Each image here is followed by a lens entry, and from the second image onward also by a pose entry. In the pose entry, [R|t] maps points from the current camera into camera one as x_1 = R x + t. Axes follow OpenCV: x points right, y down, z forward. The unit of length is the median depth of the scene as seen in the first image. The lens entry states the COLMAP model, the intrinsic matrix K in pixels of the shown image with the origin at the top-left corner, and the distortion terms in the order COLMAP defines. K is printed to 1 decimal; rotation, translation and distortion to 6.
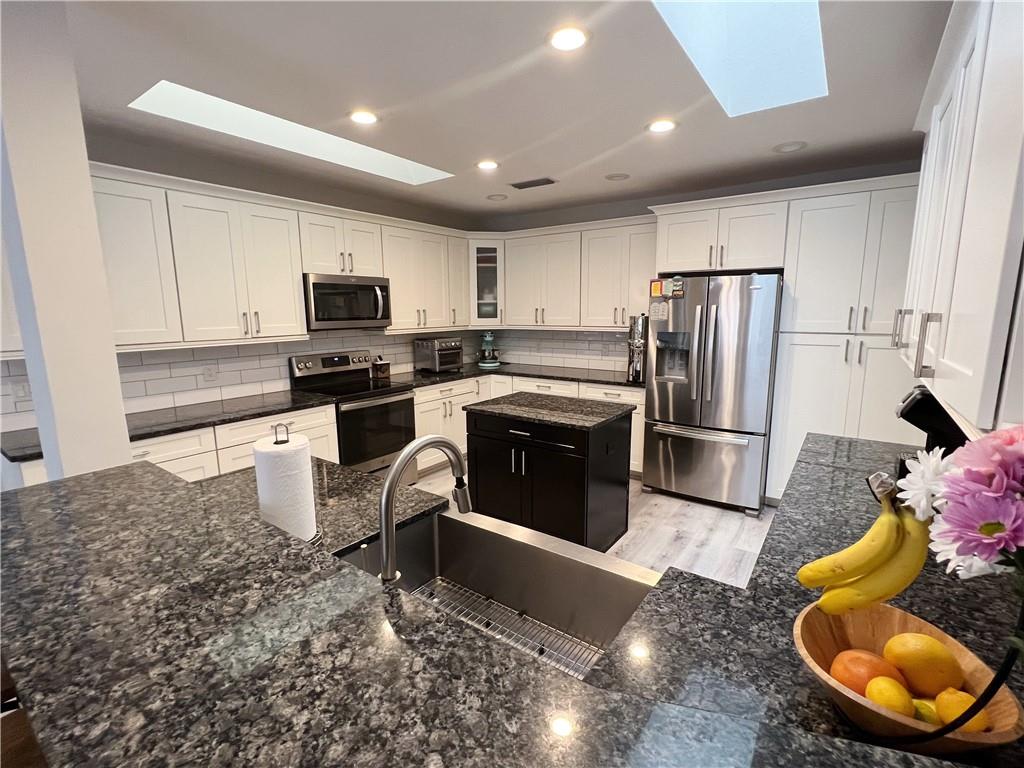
lens RADIAL K [[472.4, 0, 511.8], [0, 472.4, 383.9], [0, 0, 1]] dist [-0.000891, -0.000440]
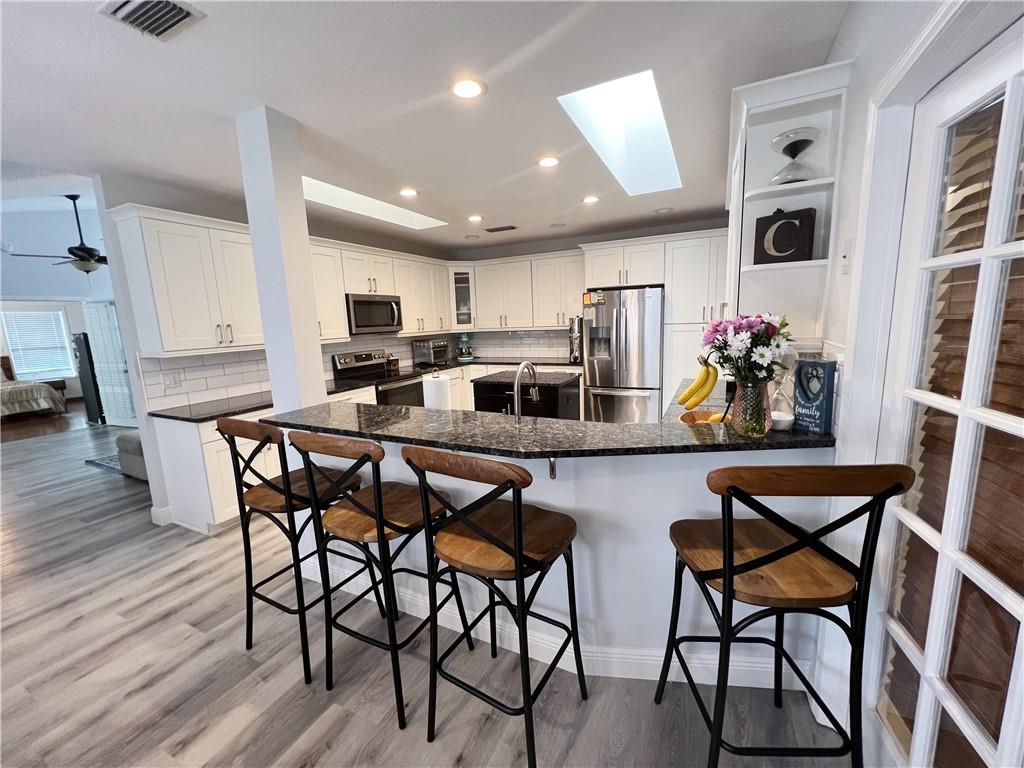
lens RADIAL K [[409.7, 0, 511.0], [0, 409.7, 385.2], [0, 0, 1]] dist [-0.002645, -0.000781]
pose [[0.986067, -0.056638, 0.156409, -0.138935], [0.057132, 0.998366, 0.001341, 0.053407], [-0.156230, 0.007614, 0.987691, -0.232482]]
